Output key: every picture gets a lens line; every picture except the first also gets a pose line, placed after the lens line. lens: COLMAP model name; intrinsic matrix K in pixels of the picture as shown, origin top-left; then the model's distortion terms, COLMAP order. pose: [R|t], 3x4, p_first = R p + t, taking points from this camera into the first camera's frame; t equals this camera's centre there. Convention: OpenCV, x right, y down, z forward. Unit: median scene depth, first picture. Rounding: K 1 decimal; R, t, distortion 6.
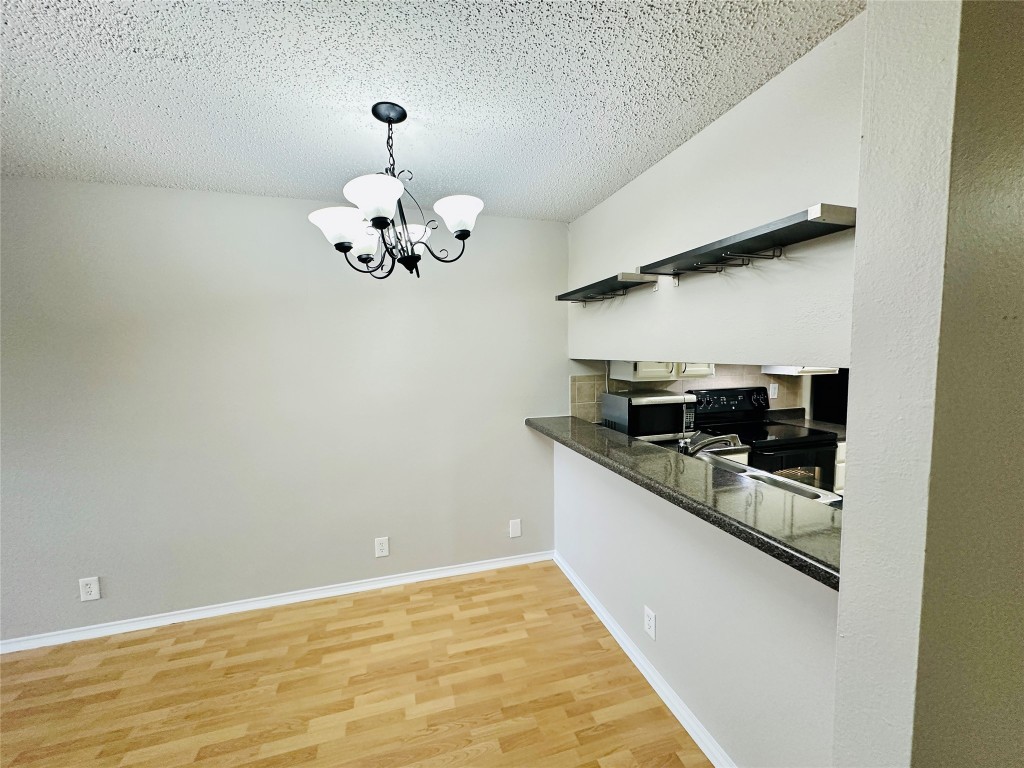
lens RADIAL K [[407.2, 0, 509.7], [0, 407.2, 382.5], [0, 0, 1]] dist [-0.000694, 0.000721]
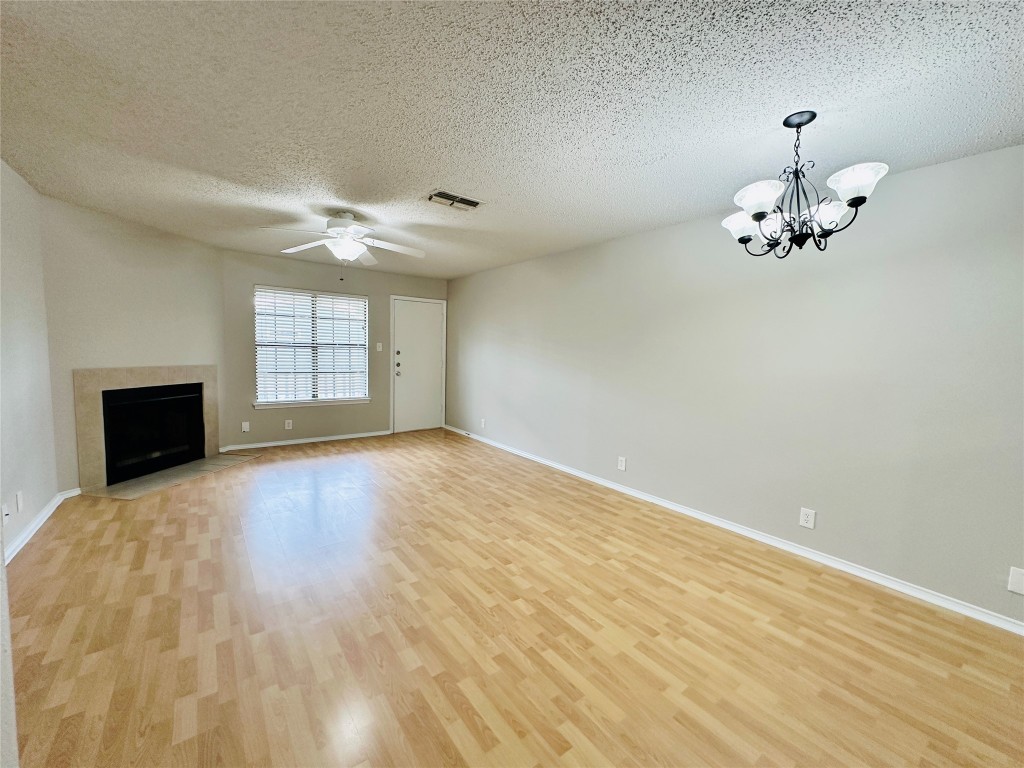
lens RADIAL K [[407.2, 0, 510.0], [0, 407.2, 383.7], [0, 0, 1]] dist [-0.000694, 0.000721]
pose [[0.356691, 0.109547, -0.927777, 0.436284], [-0.109187, 0.991184, 0.075056, 0.089535], [0.927820, 0.074530, 0.365507, -0.134886]]
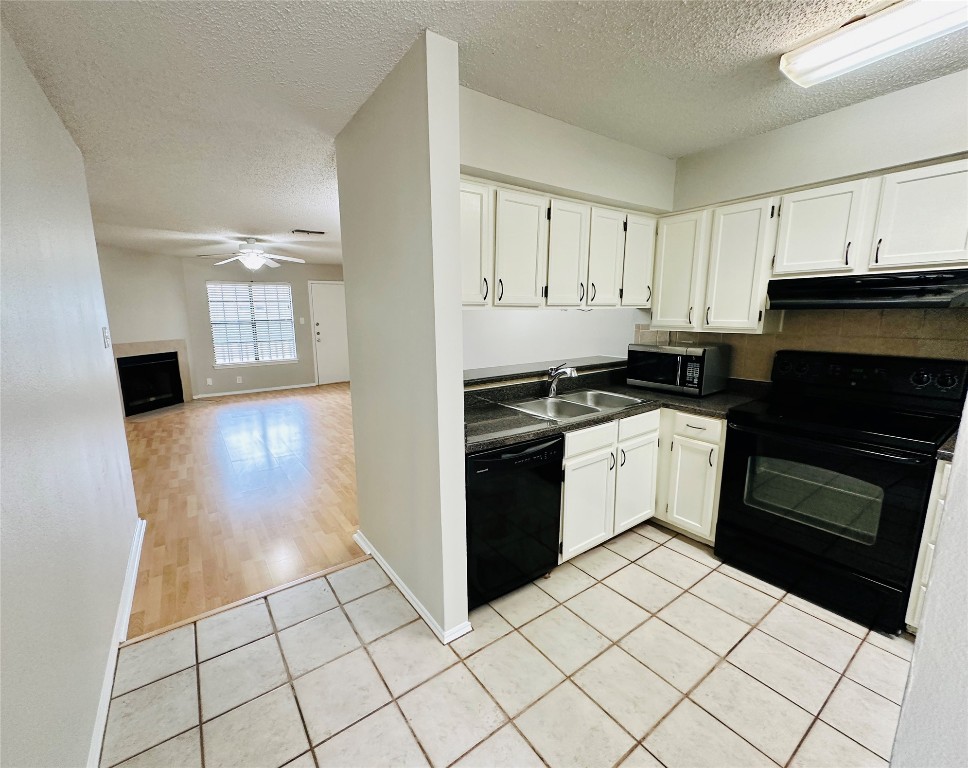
lens RADIAL K [[407.8, 0, 453.6], [0, 407.8, 383.6], [0, 0, 1]] dist [-0.002272, -0.000191]
pose [[0.294637, 0.181325, -0.938248, 1.550844], [-0.066668, 0.983341, 0.169104, -0.013558], [0.953281, 0.012727, 0.301818, 0.253276]]
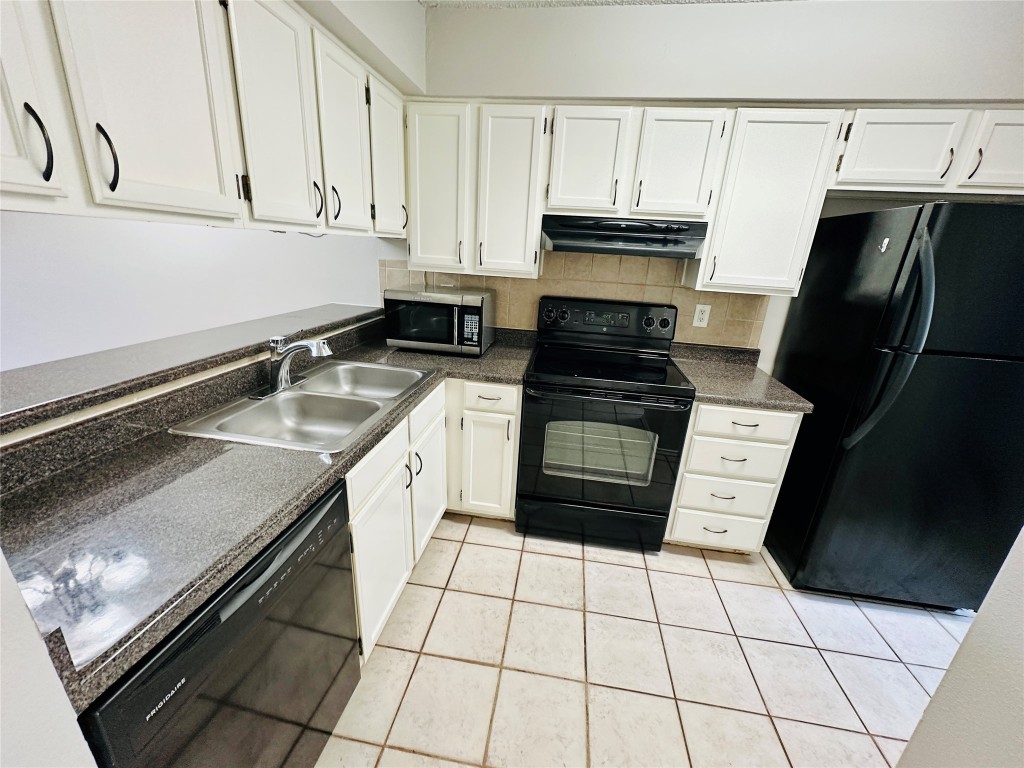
lens RADIAL K [[407.2, 0, 513.9], [0, 407.2, 385.1], [0, 0, 1]] dist [-0.000694, 0.000721]
pose [[0.902743, 0.201081, -0.380290, 1.086155], [-0.104635, 0.960117, 0.259282, -0.017980], [0.417260, -0.194274, 0.887779, 0.462095]]
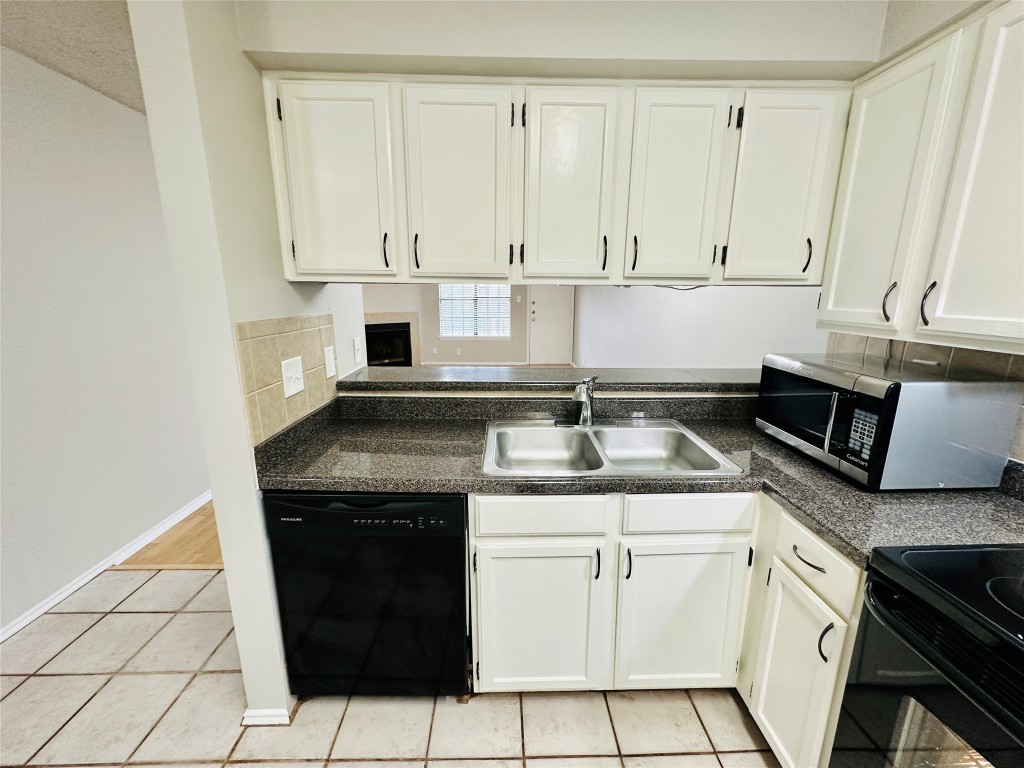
lens RADIAL K [[407.2, 0, 511.3], [0, 407.2, 383.4], [0, 0, 1]] dist [-0.000694, 0.000721]
pose [[-0.262869, 0.226386, -0.937896, 1.209778], [-0.076364, 0.964152, 0.254126, -0.052509], [0.961805, 0.138424, -0.236158, 1.001432]]
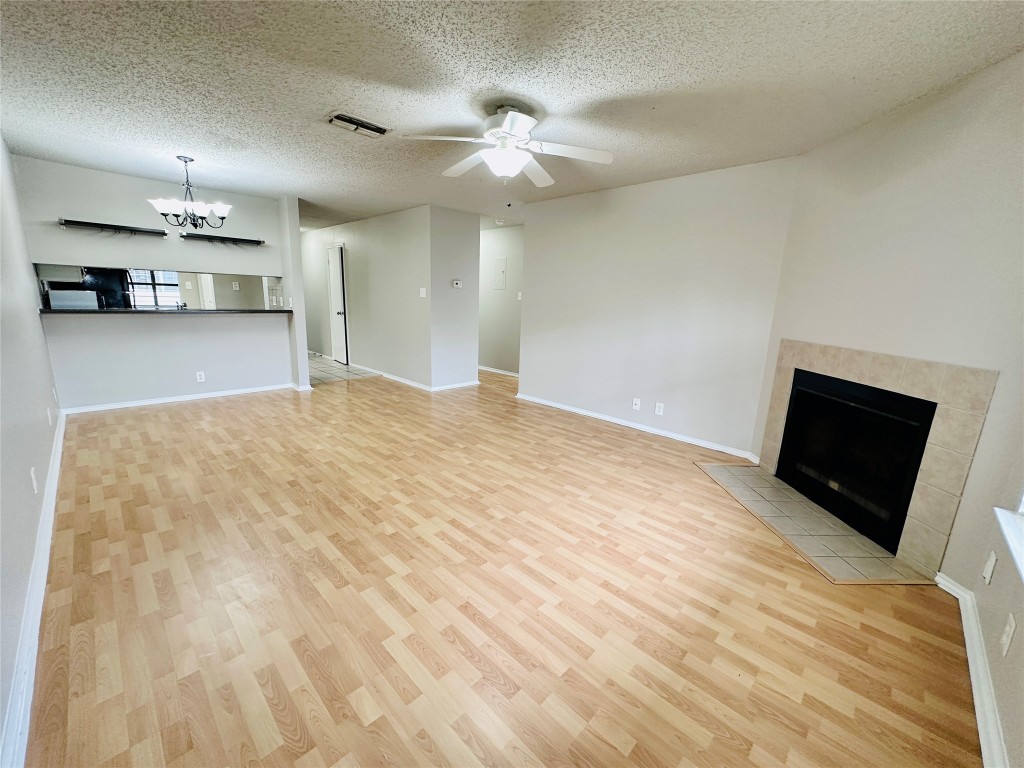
lens RADIAL K [[407.2, 0, 510.5], [0, 407.2, 381.4], [0, 0, 1]] dist [-0.000694, 0.000721]
pose [[-0.491854, -0.173875, 0.853139, -2.560212], [0.042188, 0.973947, 0.222819, 0.119655], [-0.869655, 0.145586, -0.471705, 0.473963]]
